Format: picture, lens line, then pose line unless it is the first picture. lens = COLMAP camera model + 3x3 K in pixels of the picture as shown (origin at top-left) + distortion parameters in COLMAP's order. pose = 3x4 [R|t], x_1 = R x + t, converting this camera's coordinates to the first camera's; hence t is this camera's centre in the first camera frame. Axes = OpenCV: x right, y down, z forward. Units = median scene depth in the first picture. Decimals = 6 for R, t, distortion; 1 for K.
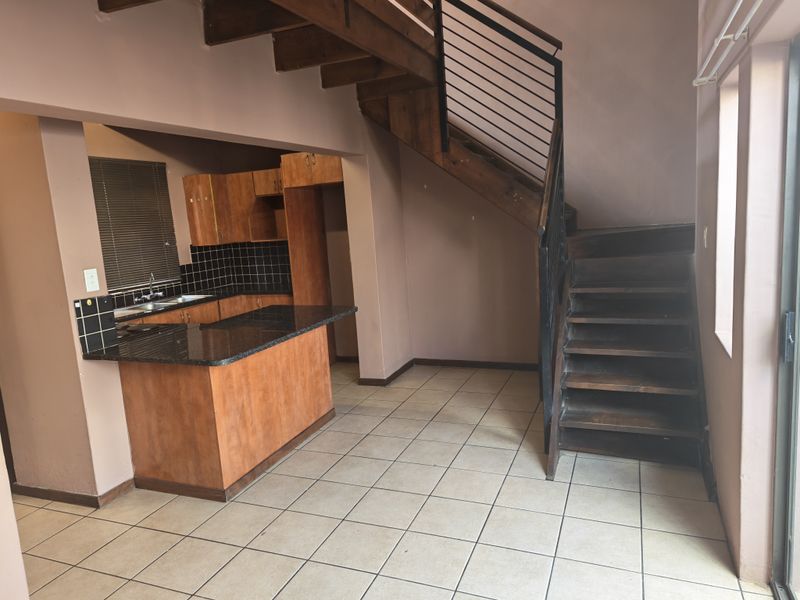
lens RADIAL K [[570.7, 0, 400.0], [0, 570.7, 300.0], [0, 0, 1]] dist [0.016902, -0.001152]
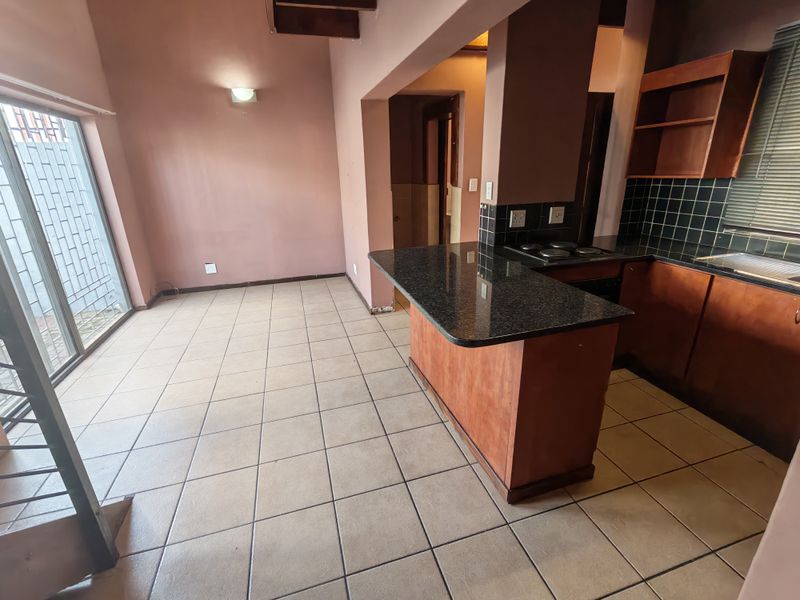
lens RADIAL K [[366.2, 0, 398.5], [0, 366.2, 298.5], [0, 0, 1]] dist [-0.002091, 0.000610]
pose [[-0.778558, 0.289673, -0.556720, 0.094339], [-0.018767, 0.875957, 0.482024, -0.122881], [0.627292, 0.385732, -0.676547, 0.855639]]
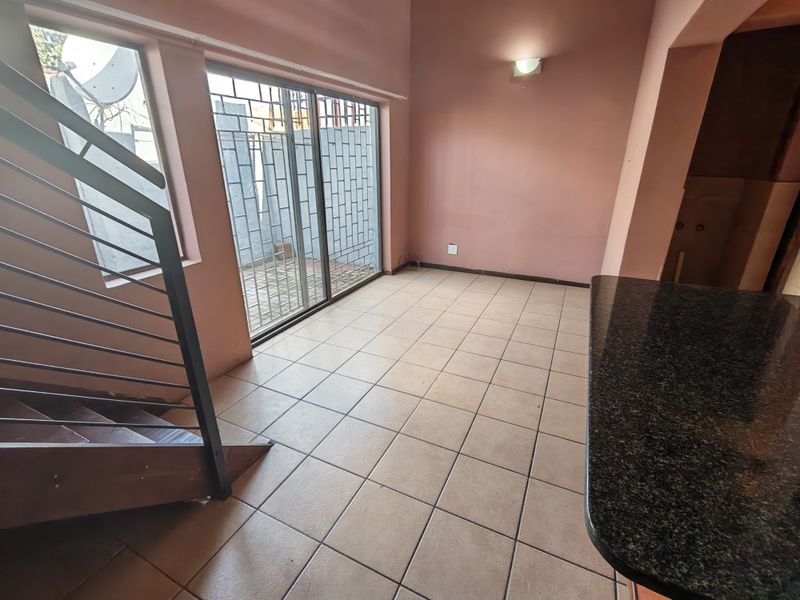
lens RADIAL K [[366.2, 0, 398.5], [0, 366.2, 298.5], [0, 0, 1]] dist [-0.002091, 0.000610]
pose [[-0.994484, 0.038910, 0.097409, -0.011375], [0.082428, 0.864219, 0.496318, -0.105773], [-0.064871, 0.501609, -0.862659, 0.793723]]
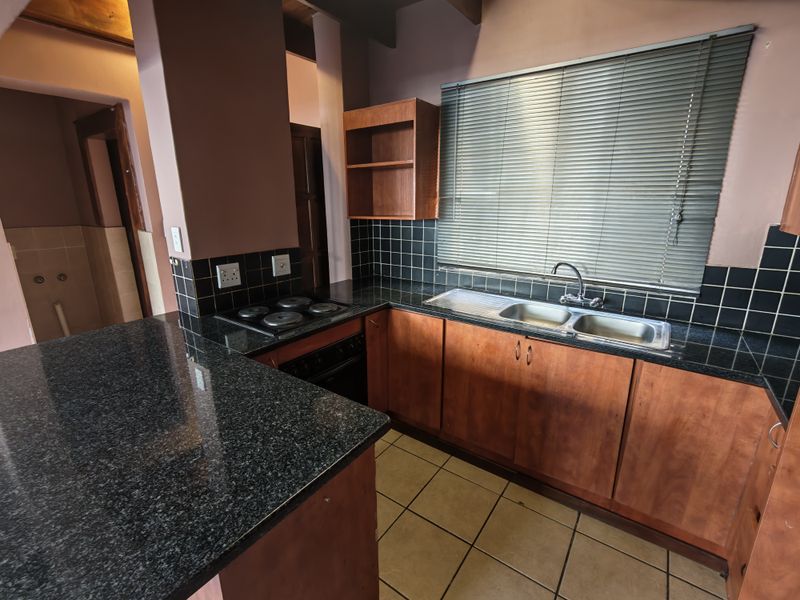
lens RADIAL K [[366.2, 0, 398.5], [0, 366.2, 298.5], [0, 0, 1]] dist [-0.002091, 0.000610]
pose [[-0.238813, 0.317644, -0.917644, -0.032352], [-0.127587, 0.926531, 0.353924, -0.110698], [0.962647, 0.201601, -0.180740, 0.813717]]
